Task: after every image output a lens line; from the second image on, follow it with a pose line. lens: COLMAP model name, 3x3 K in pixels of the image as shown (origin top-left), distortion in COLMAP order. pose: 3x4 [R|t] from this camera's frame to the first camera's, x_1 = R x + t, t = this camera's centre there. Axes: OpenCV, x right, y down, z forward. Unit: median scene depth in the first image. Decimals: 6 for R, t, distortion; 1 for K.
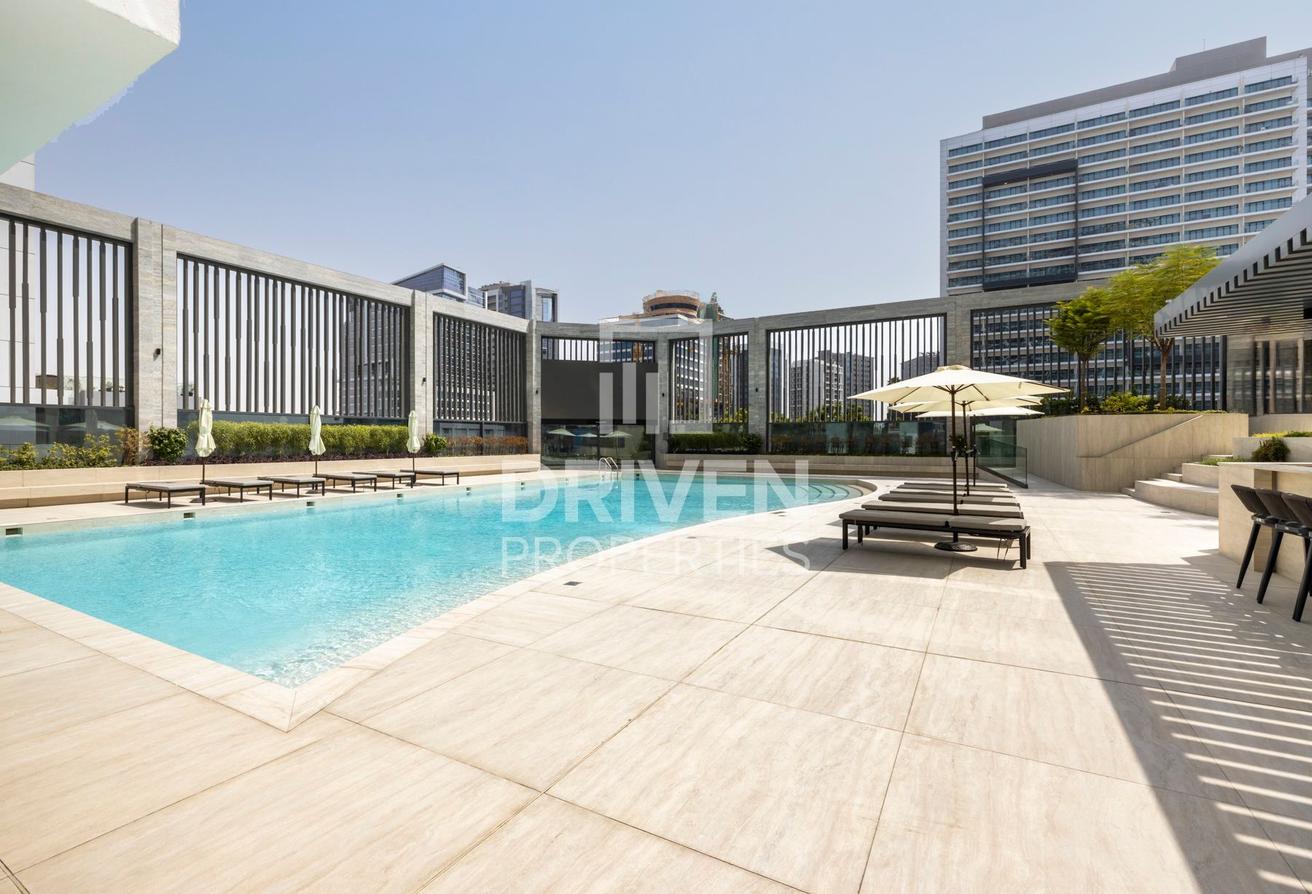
lens RADIAL K [[569.0, 0, 652.7], [0, 569.0, 442.9], [0, 0, 1]] dist [0.002248, 0.000130]
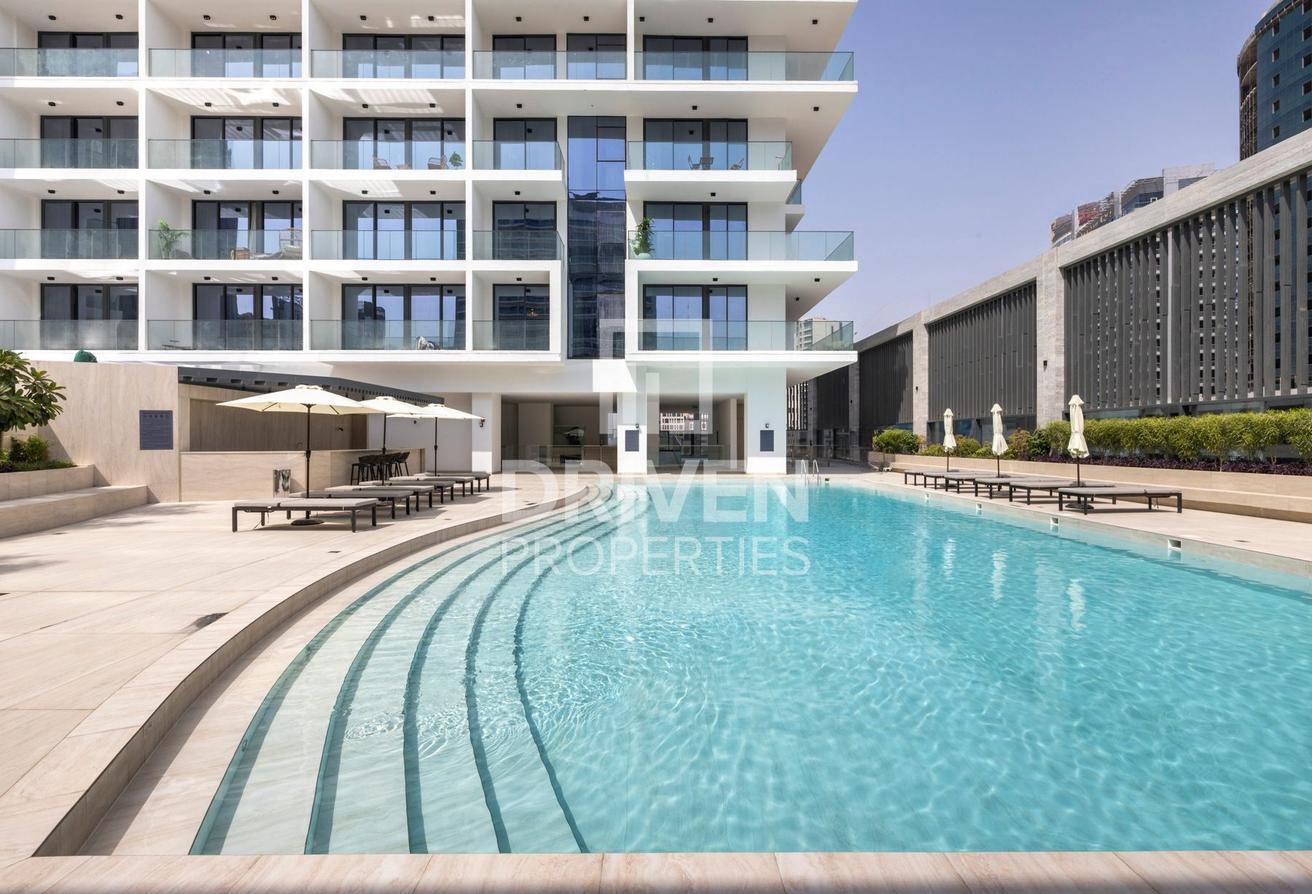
lens RADIAL K [[569.0, 0, 652.7], [0, 569.0, 442.9], [0, 0, 1]] dist [0.002248, 0.000130]
pose [[-0.872440, 0.000463, -0.488720, 0.382679], [0.003487, 0.999980, -0.005278, 0.004755], [0.488708, -0.006309, -0.872424, 1.454180]]
